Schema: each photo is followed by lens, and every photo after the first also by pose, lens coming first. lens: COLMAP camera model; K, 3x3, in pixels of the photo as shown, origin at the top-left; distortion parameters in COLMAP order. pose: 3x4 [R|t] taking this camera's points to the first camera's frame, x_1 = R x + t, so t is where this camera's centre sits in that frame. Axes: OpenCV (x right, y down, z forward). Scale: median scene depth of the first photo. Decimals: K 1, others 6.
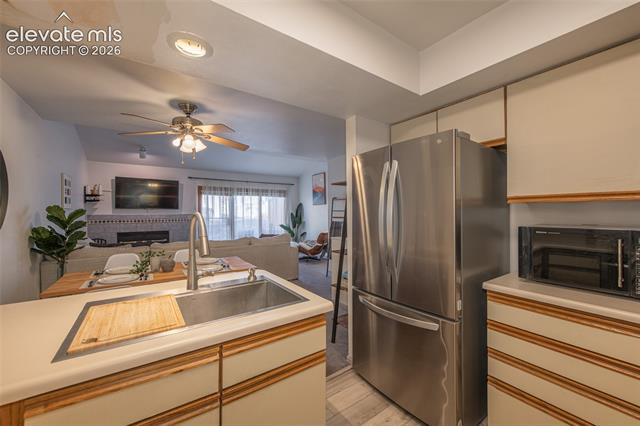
lens RADIAL K [[255.7, 0, 320.0], [0, 255.7, 213.0], [0, 0, 1]] dist [0.000065, 0.000170]
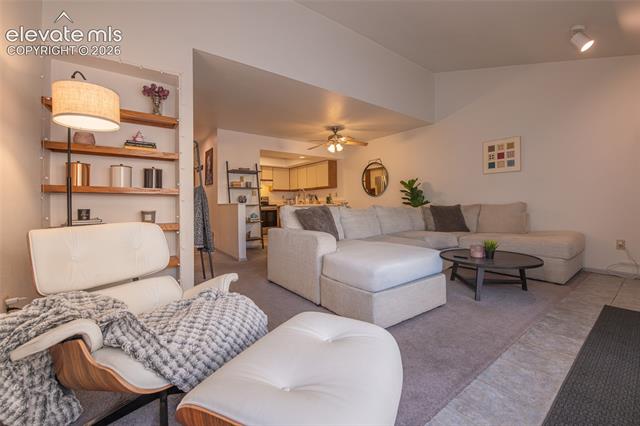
lens RADIAL K [[255.7, 0, 320.0], [0, 255.7, 213.0], [0, 0, 1]] dist [0.000065, 0.000170]
pose [[-0.999777, 0.013512, -0.016231, -0.157324], [0.012837, 0.999077, 0.040981, 0.058945], [0.016770, 0.040764, -0.999028, 1.279230]]
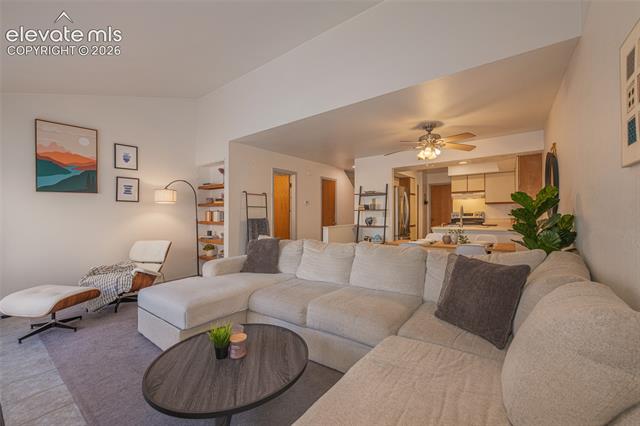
lens RADIAL K [[255.7, 0, 320.0], [0, 255.7, 213.0], [0, 0, 1]] dist [0.000065, 0.000170]
pose [[-0.324560, 0.007605, 0.945834, -0.697190], [0.018000, 0.999836, -0.001862, 0.015571], [-0.945694, 0.016420, -0.324644, 0.866383]]
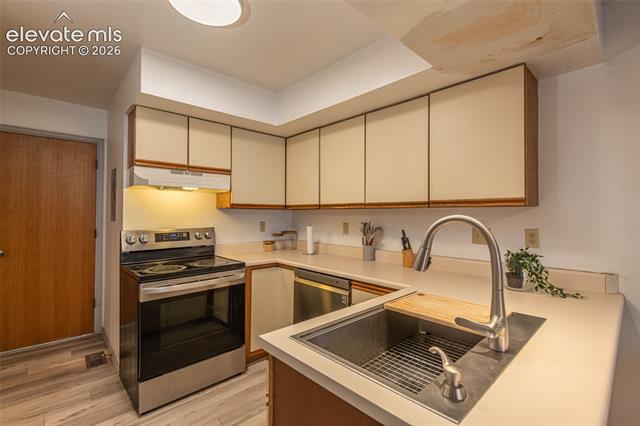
lens RADIAL K [[294.8, 0, 320.0], [0, 294.8, 213.0], [0, 0, 1]] dist [-0.000135, -0.000029]
pose [[-0.990080, 0.001922, -0.140488, 0.002802], [0.002261, 0.999995, -0.002253, -0.001109], [0.140483, -0.002548, -0.990080, 0.343211]]
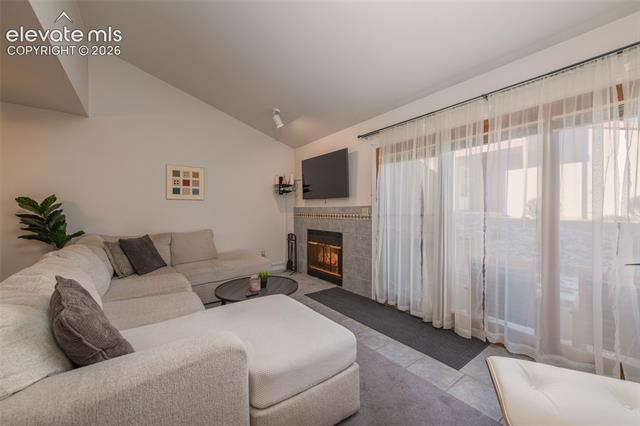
lens RADIAL K [[255.7, 0, 320.0], [0, 255.7, 213.0], [0, 0, 1]] dist [0.000065, 0.000170]
pose [[0.008783, 0.016049, -0.999833, 0.023640], [0.000631, 0.999871, 0.016056, 0.011204], [0.999961, -0.000772, 0.008772, 0.956865]]
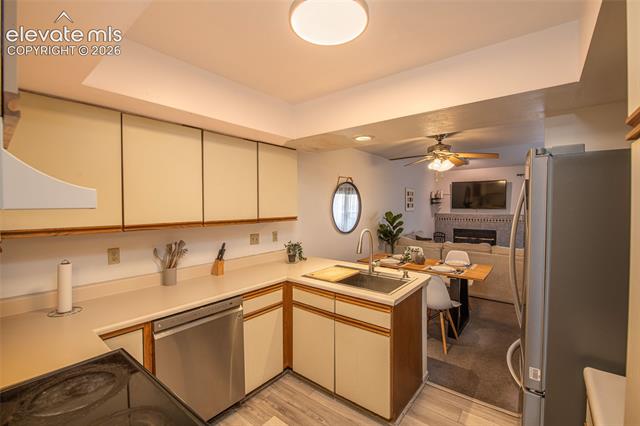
lens RADIAL K [[273.4, 0, 320.0], [0, 273.4, 213.0], [0, 0, 1]] dist [-0.002909, -0.000133]
pose [[0.277268, 0.029783, -0.960331, 0.253704], [0.000669, 0.999513, 0.031191, -0.034825], [0.960792, -0.009291, 0.277113, 0.033180]]
